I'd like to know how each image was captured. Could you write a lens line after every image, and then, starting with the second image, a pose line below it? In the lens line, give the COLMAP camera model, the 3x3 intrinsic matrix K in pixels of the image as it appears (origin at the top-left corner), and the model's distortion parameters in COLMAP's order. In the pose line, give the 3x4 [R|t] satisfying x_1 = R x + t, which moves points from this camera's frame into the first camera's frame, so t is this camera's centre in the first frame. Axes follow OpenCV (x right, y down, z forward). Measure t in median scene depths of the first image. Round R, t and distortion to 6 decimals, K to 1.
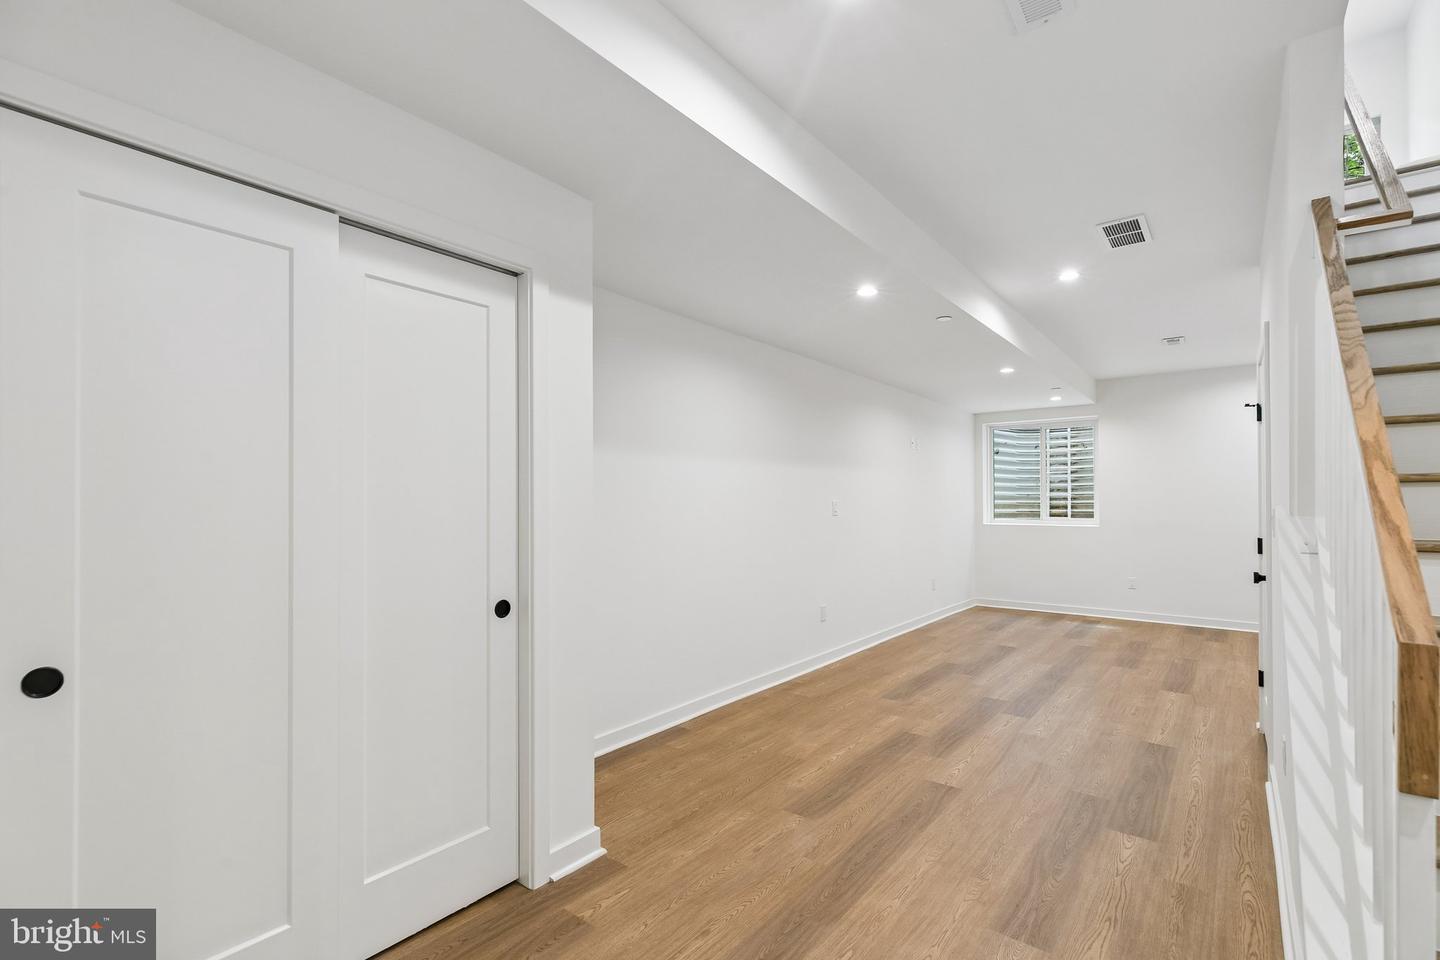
lens RADIAL K [[657.8, 0, 720.2], [0, 657.8, 485.8], [0, 0, 1]] dist [0.000089, -0.000499]
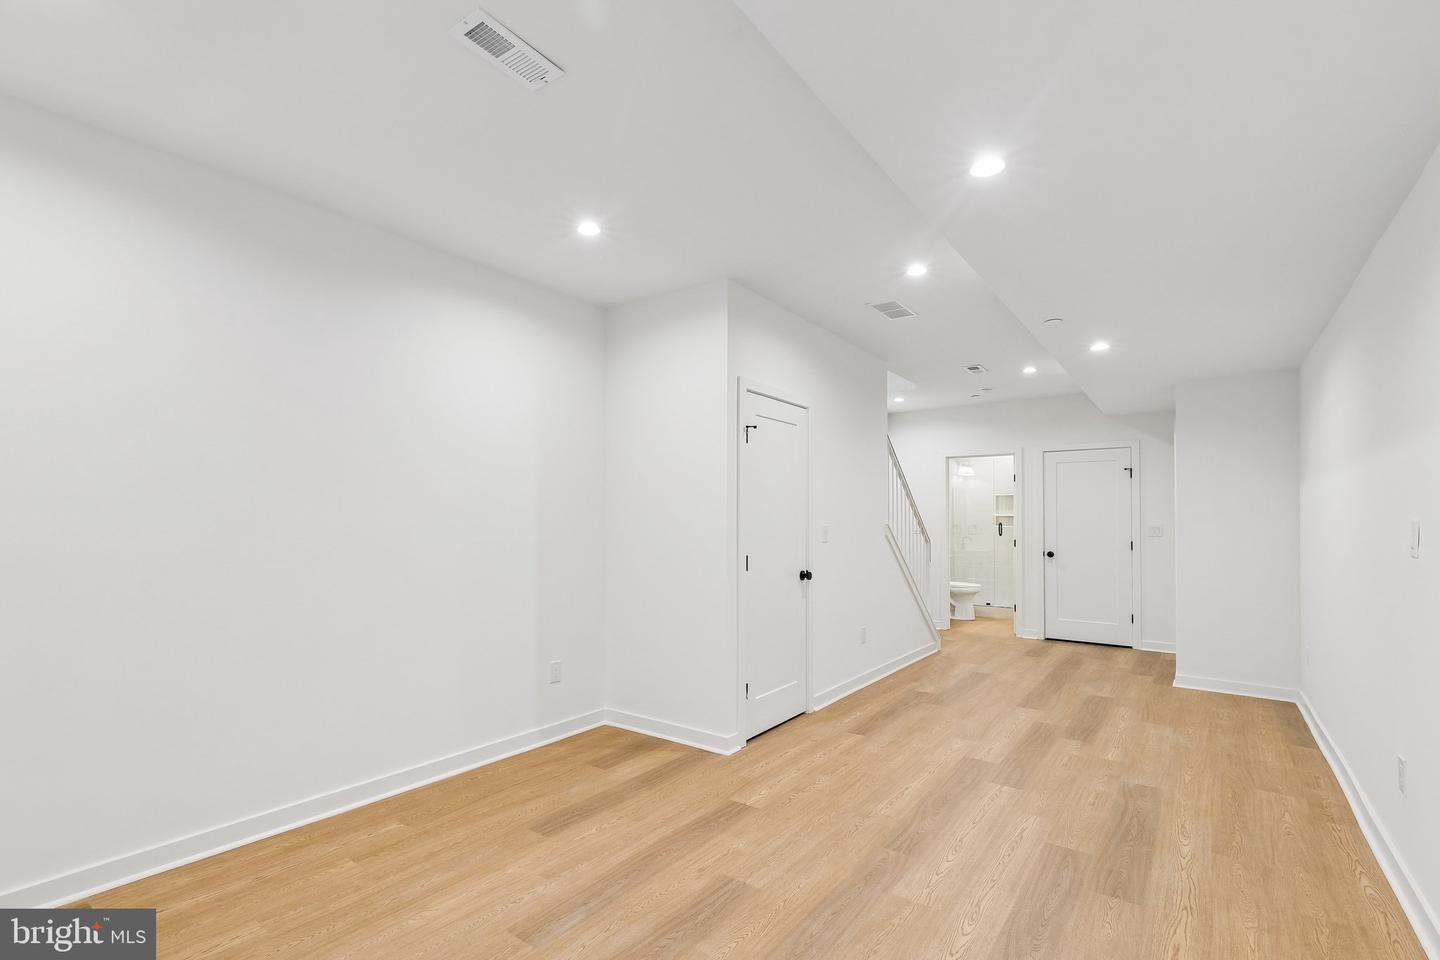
lens RADIAL K [[657.8, 0, 712.2], [0, 657.8, 516.3], [0, 0, 1]] dist [0.000089, -0.000499]
pose [[-0.999748, -0.004306, -0.022050, 0.881947], [-0.003694, 0.999608, -0.027742, 0.045169], [0.022161, -0.027653, -0.999372, 2.003043]]
